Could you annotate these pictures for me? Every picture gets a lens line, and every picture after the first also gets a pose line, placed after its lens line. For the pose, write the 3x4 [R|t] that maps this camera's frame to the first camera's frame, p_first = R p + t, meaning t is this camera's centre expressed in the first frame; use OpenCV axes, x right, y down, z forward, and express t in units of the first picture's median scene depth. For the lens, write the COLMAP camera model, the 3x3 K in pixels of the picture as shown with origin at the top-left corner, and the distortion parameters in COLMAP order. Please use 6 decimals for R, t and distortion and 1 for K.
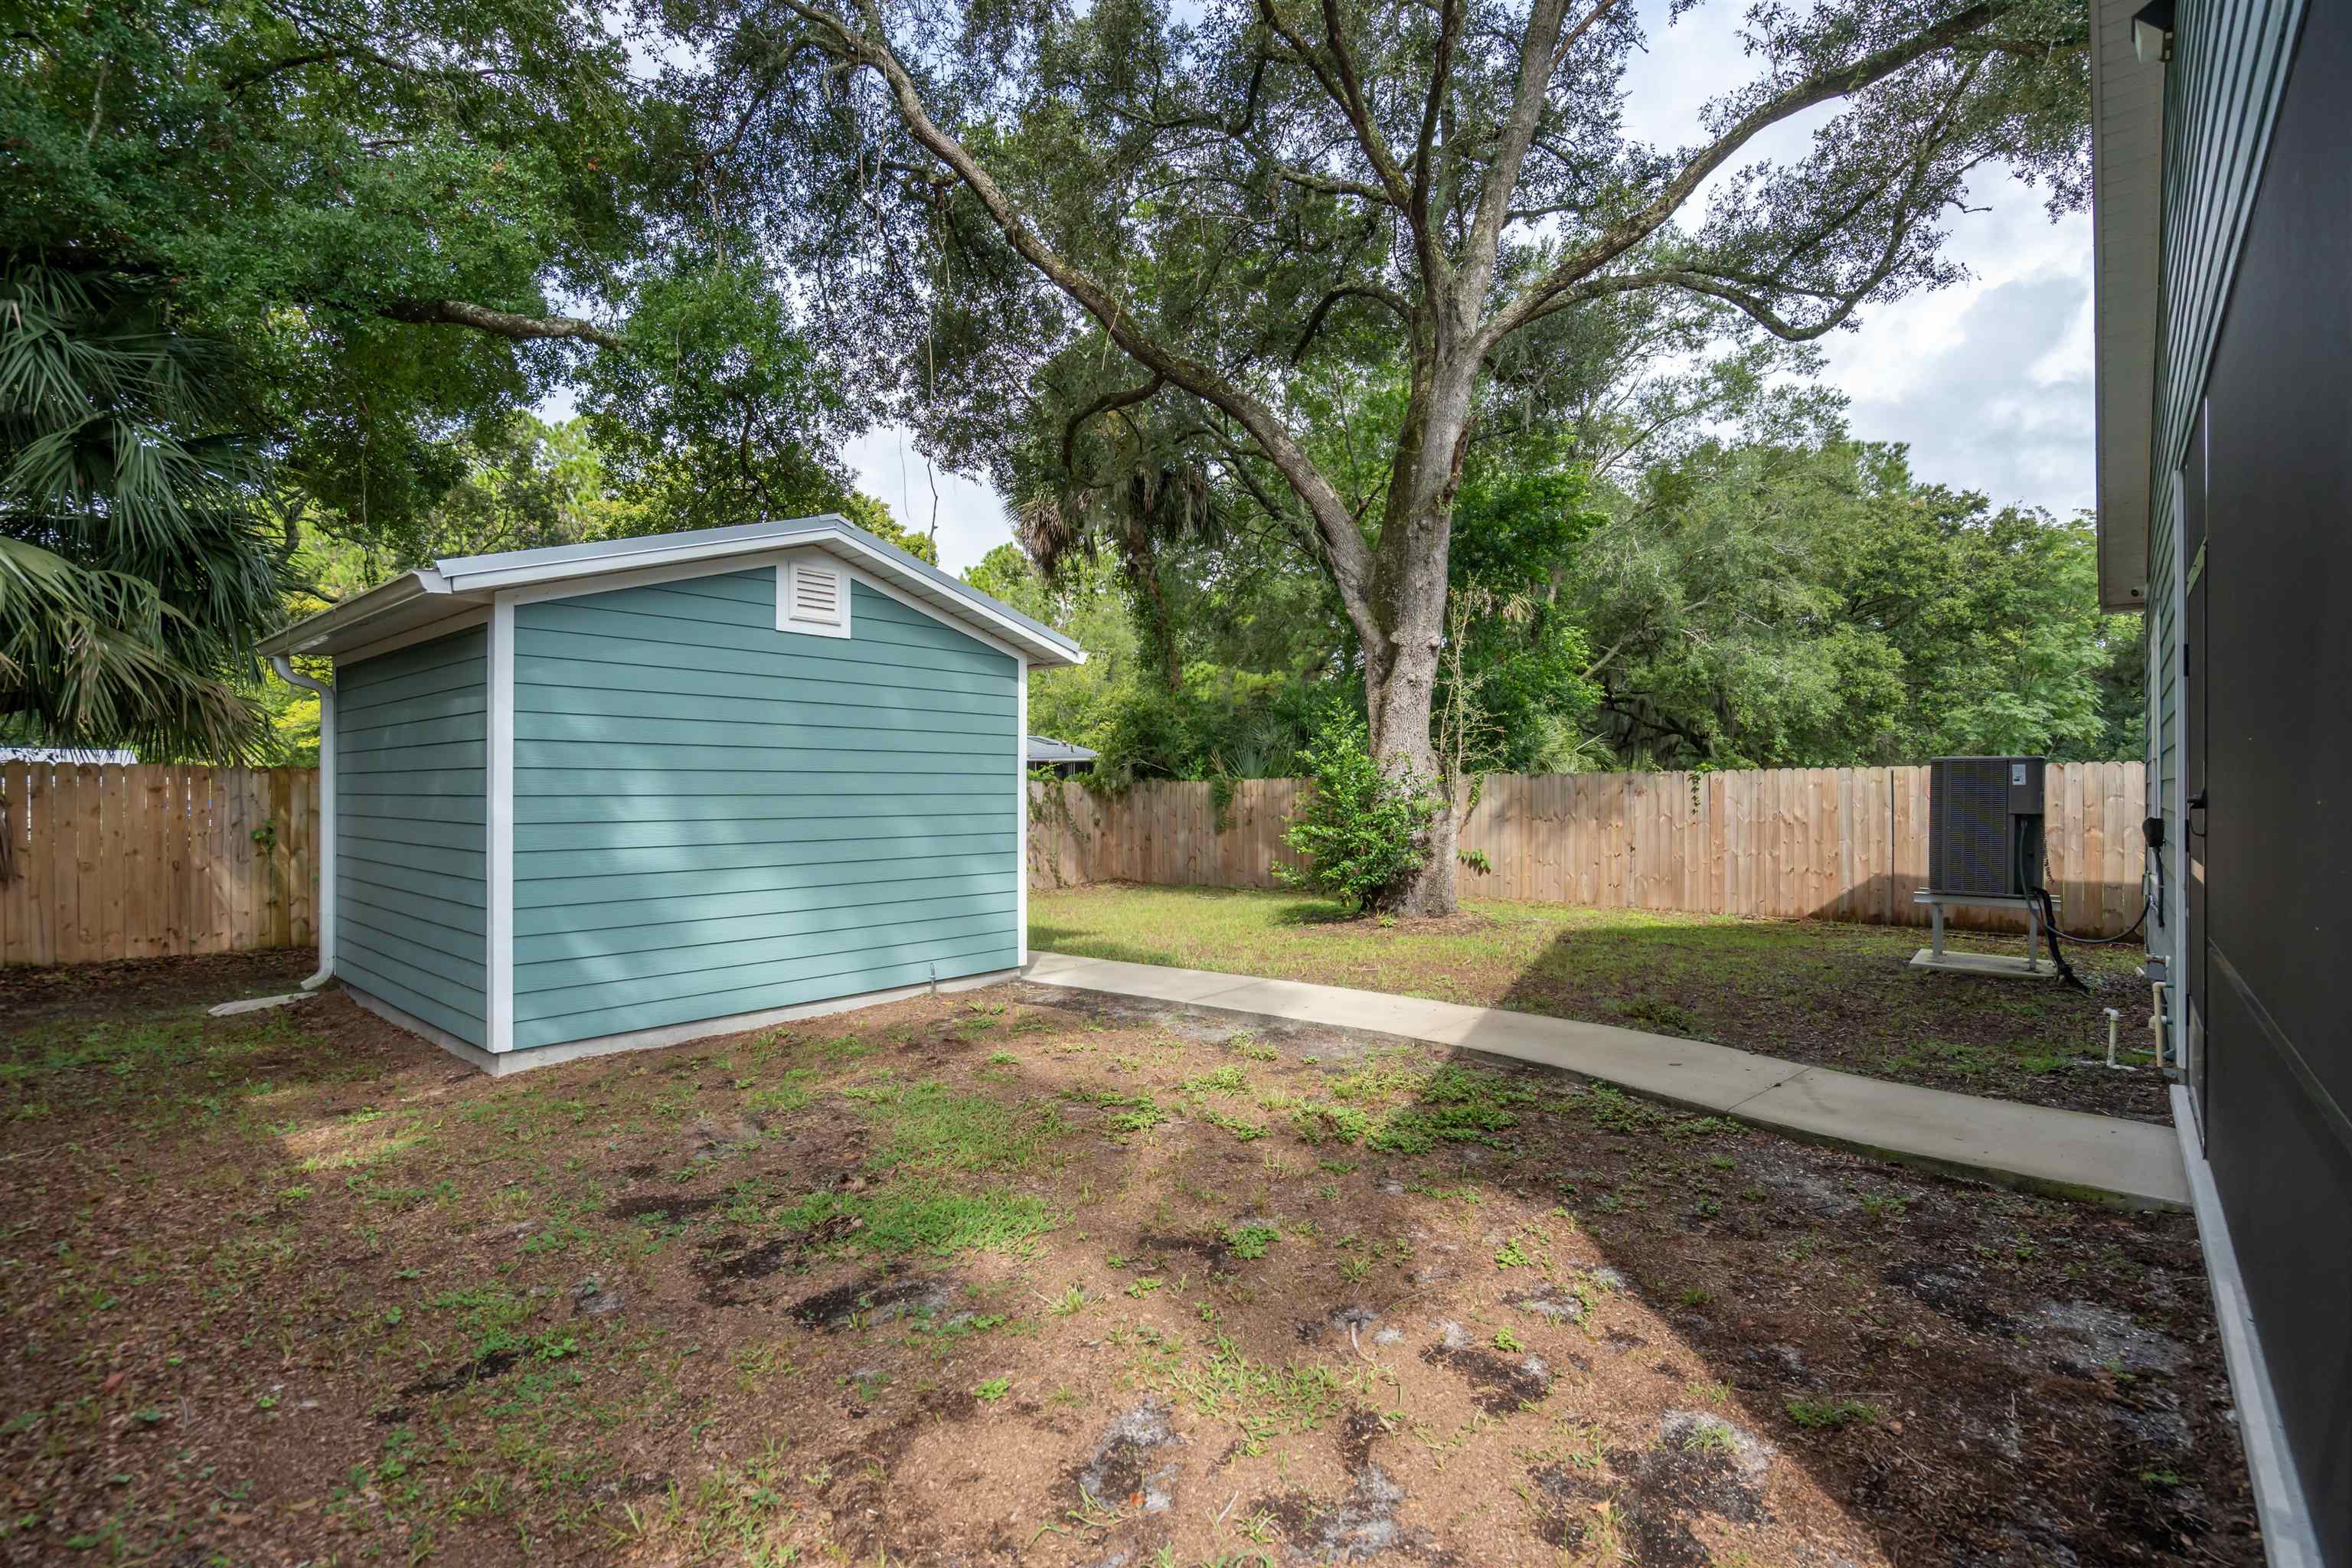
lens RADIAL K [[1069.3, 0, 1176.0], [0, 1069.3, 784.0], [0, 0, 1]] dist [0.000816, 0.000490]
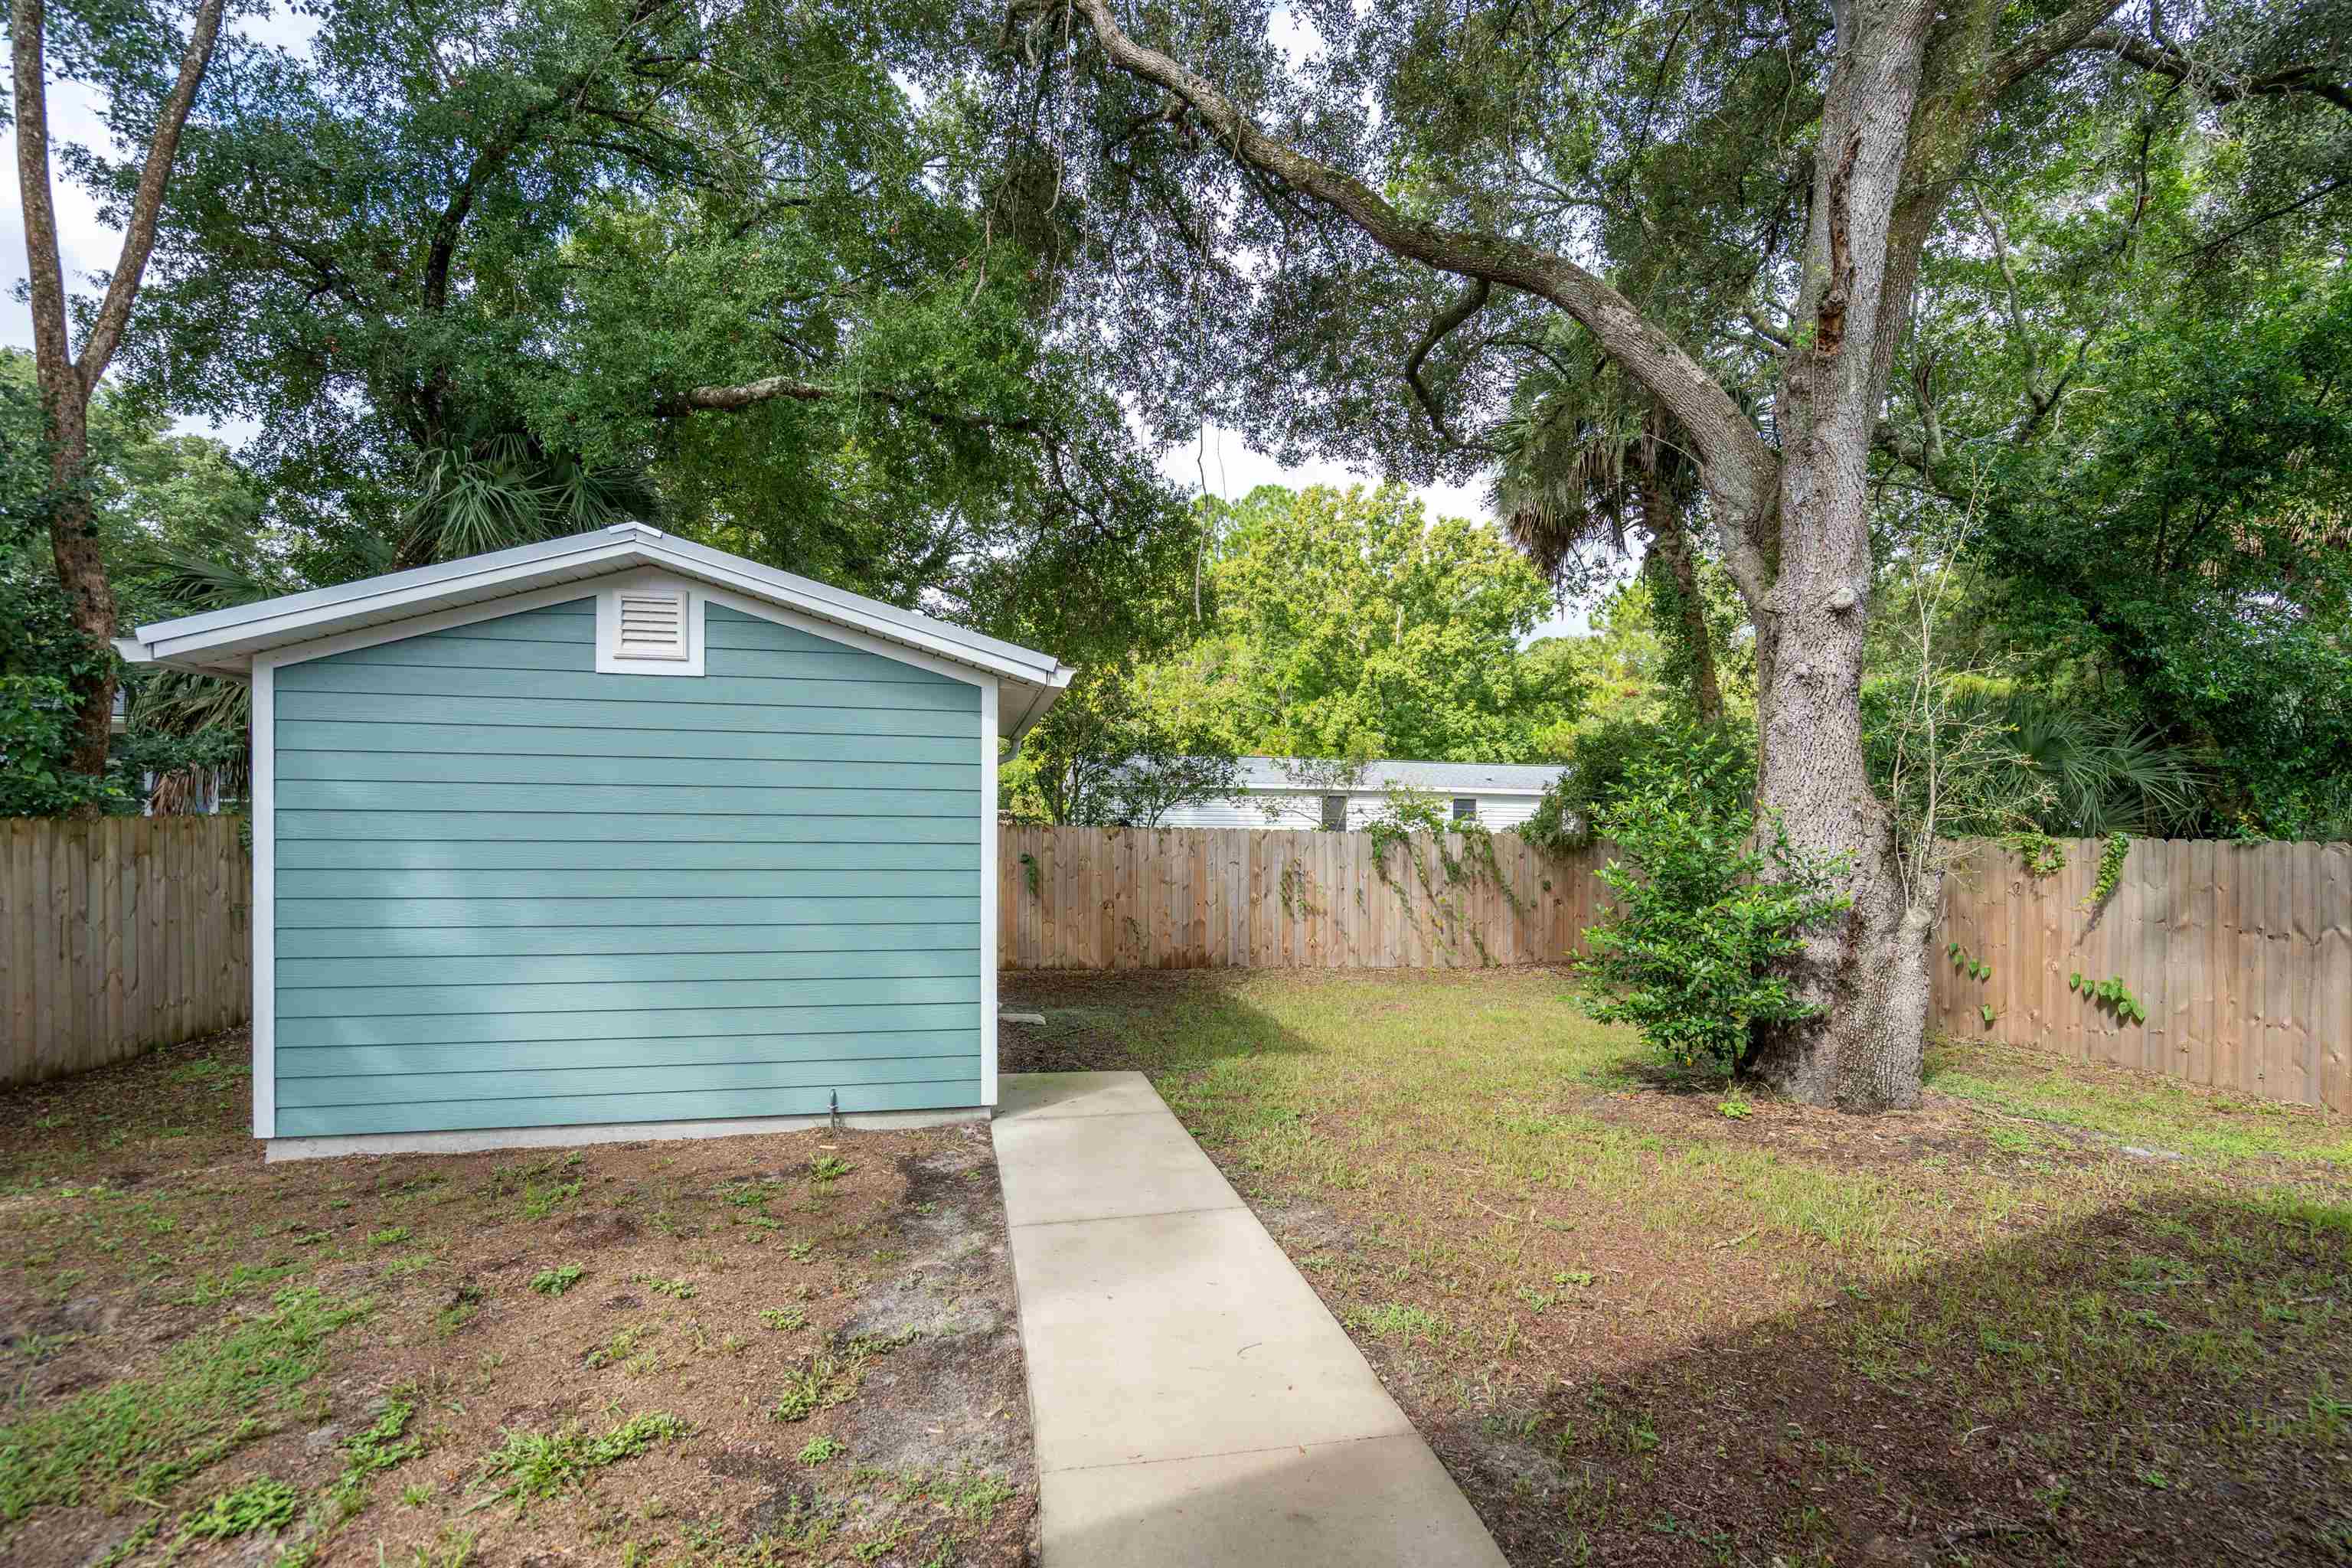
lens RADIAL K [[1069.1, 0, 1175.5], [0, 1069.1, 809.9], [0, 0, 1]] dist [0.001179, 0.000210]
pose [[0.797462, 0.004009, -0.603355, 0.448841], [-0.008627, 0.999951, -0.004758, -0.033201], [0.603307, 0.009000, 0.797458, 0.554718]]
